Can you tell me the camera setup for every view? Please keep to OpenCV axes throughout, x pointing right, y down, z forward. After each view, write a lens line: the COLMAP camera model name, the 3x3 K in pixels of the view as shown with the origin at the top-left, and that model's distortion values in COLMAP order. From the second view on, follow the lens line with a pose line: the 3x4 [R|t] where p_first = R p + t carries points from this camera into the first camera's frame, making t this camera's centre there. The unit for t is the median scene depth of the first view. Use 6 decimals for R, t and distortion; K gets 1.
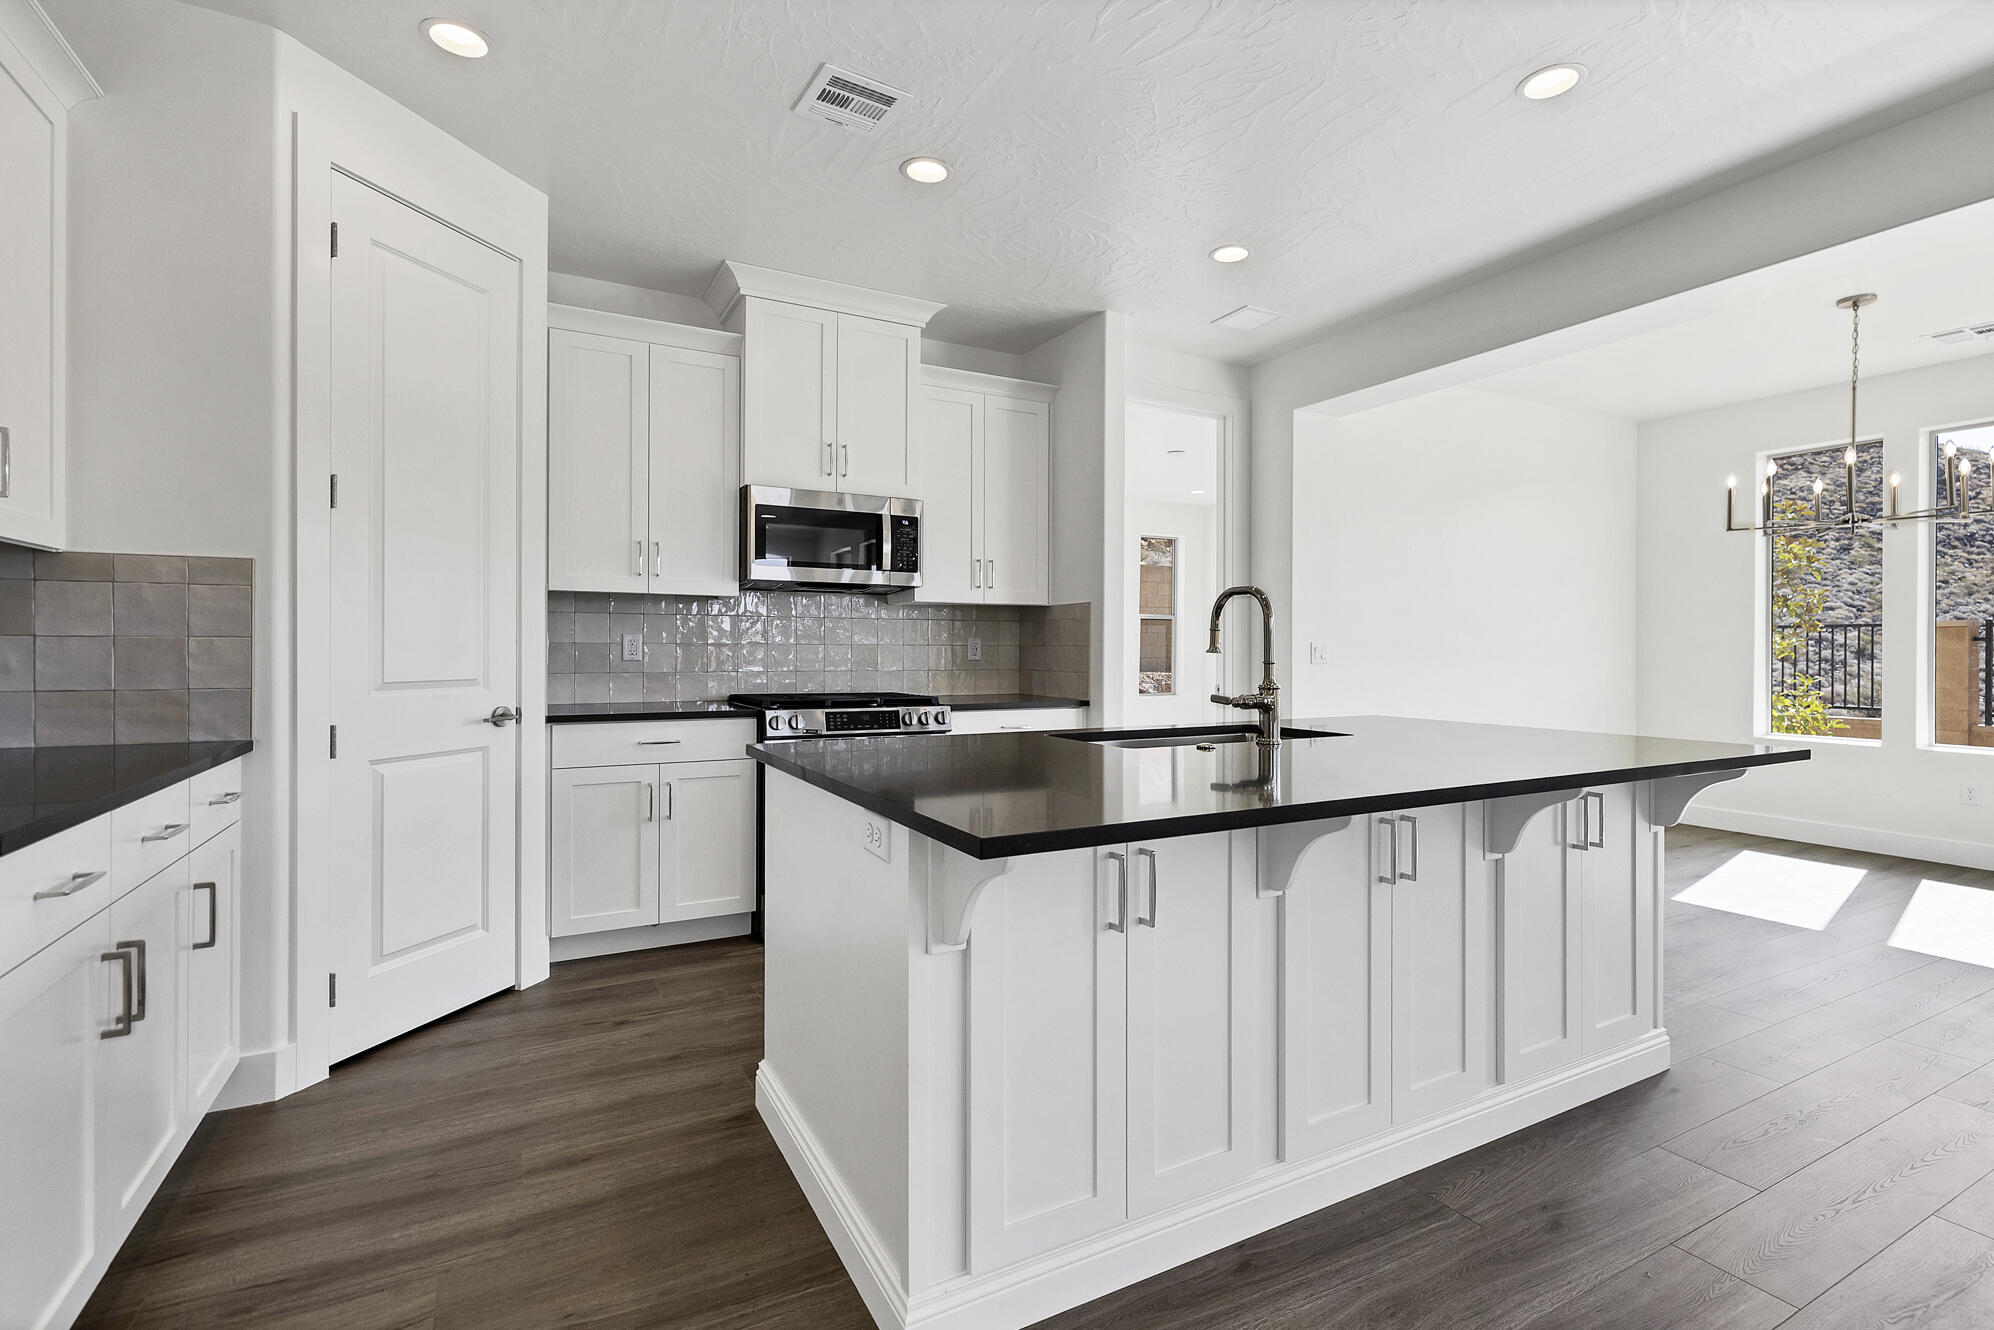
lens RADIAL K [[872.3, 0, 968.7], [0, 872.3, 657.5], [0, 0, 1]] dist [-0.002239, -0.000142]
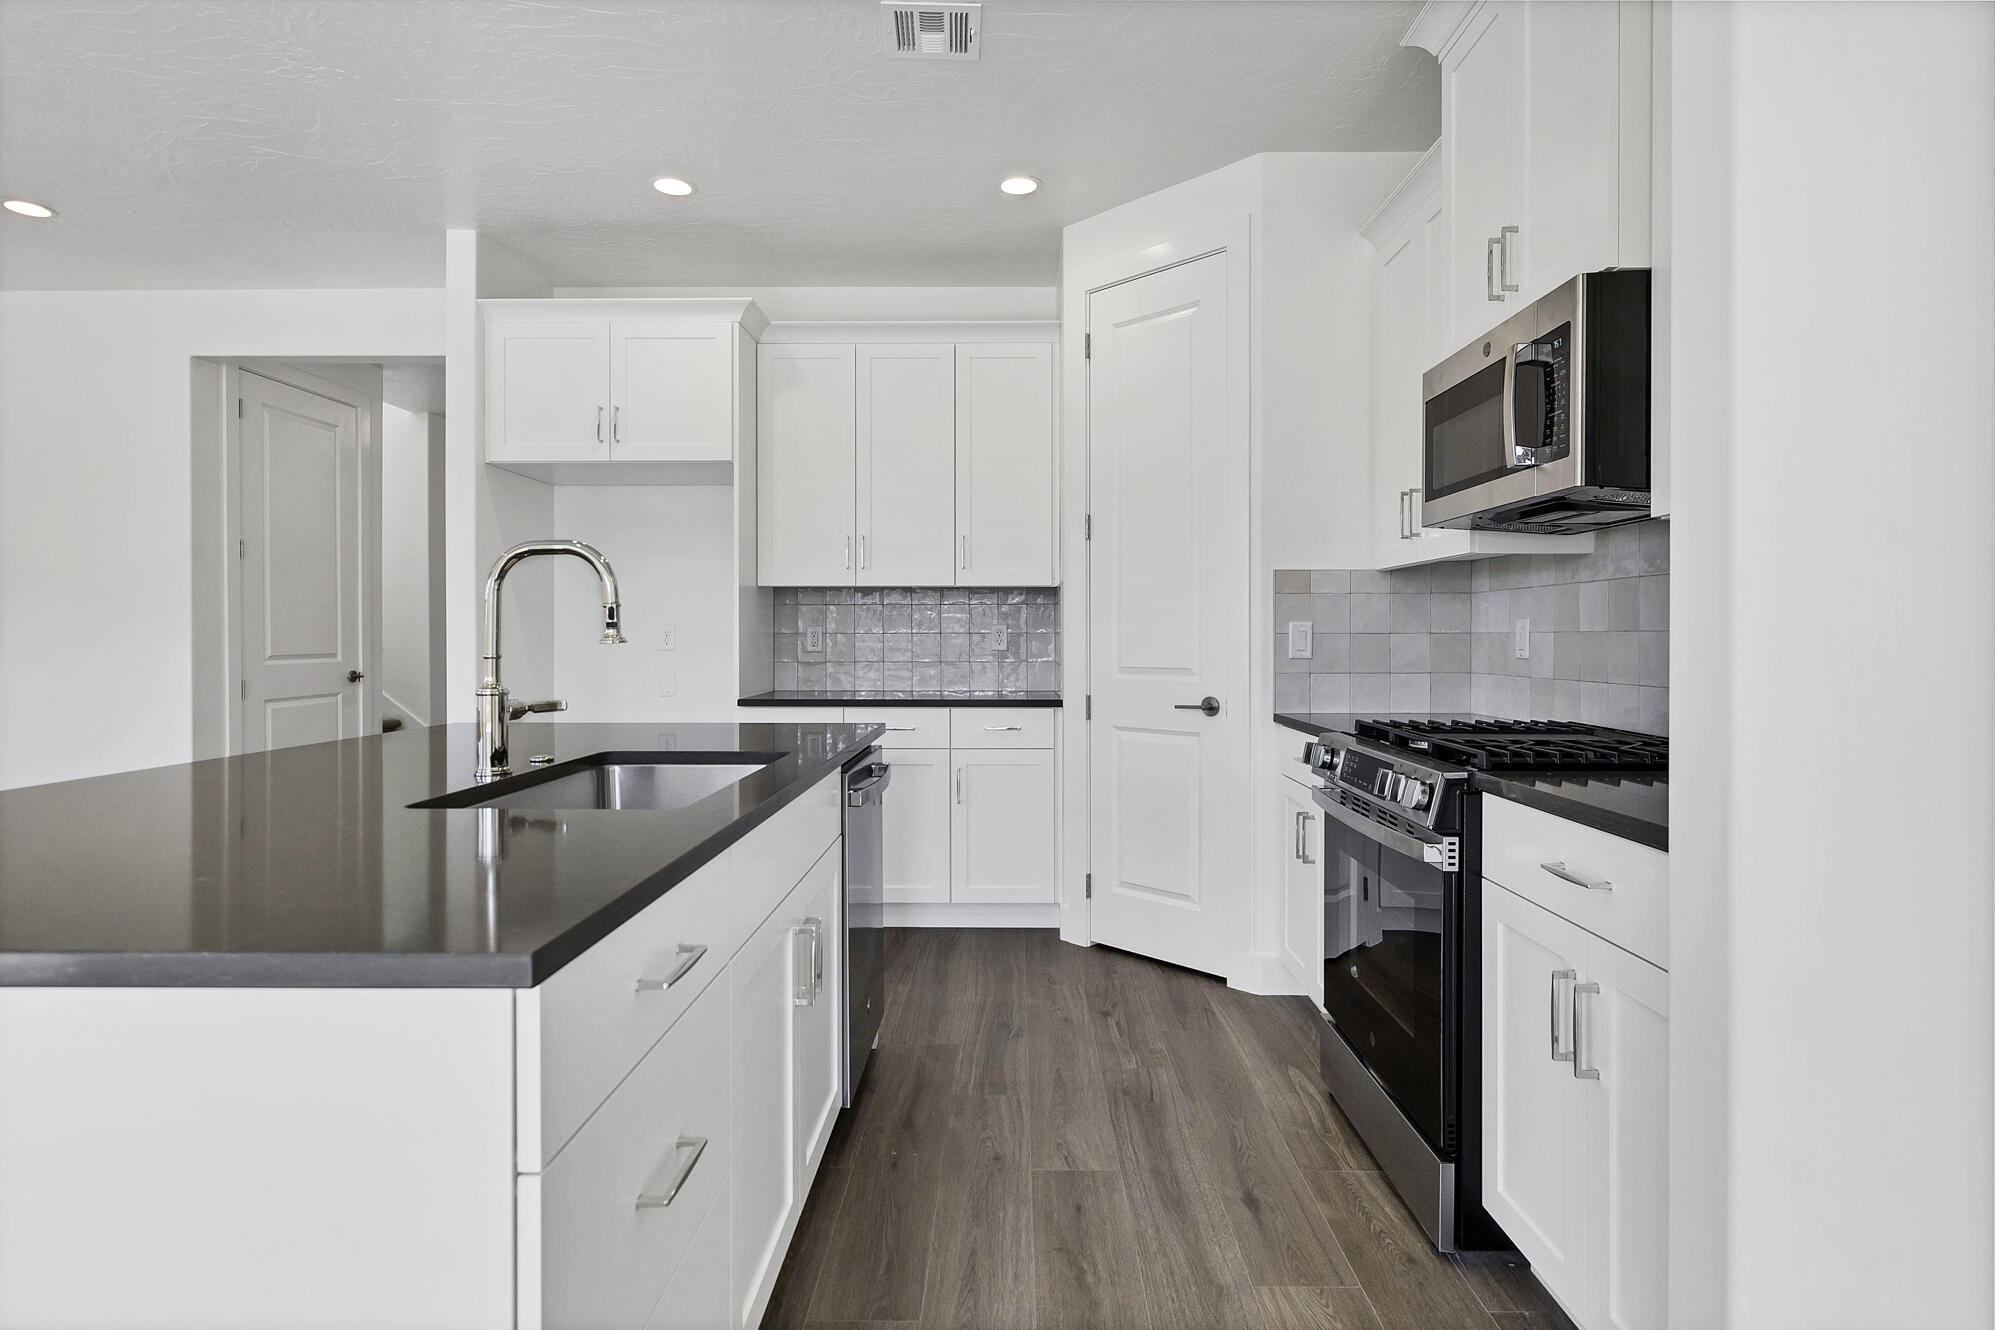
lens RADIAL K [[1049.6, 0, 992.2], [0, 1049.6, 654.7], [0, 0, 1]] dist [0.001094, -0.001306]
pose [[-0.455508, 0.010566, -0.890169, 0.541618], [-0.011038, 0.999786, 0.017515, -0.009456], [0.890163, 0.017804, -0.455294, 1.057000]]
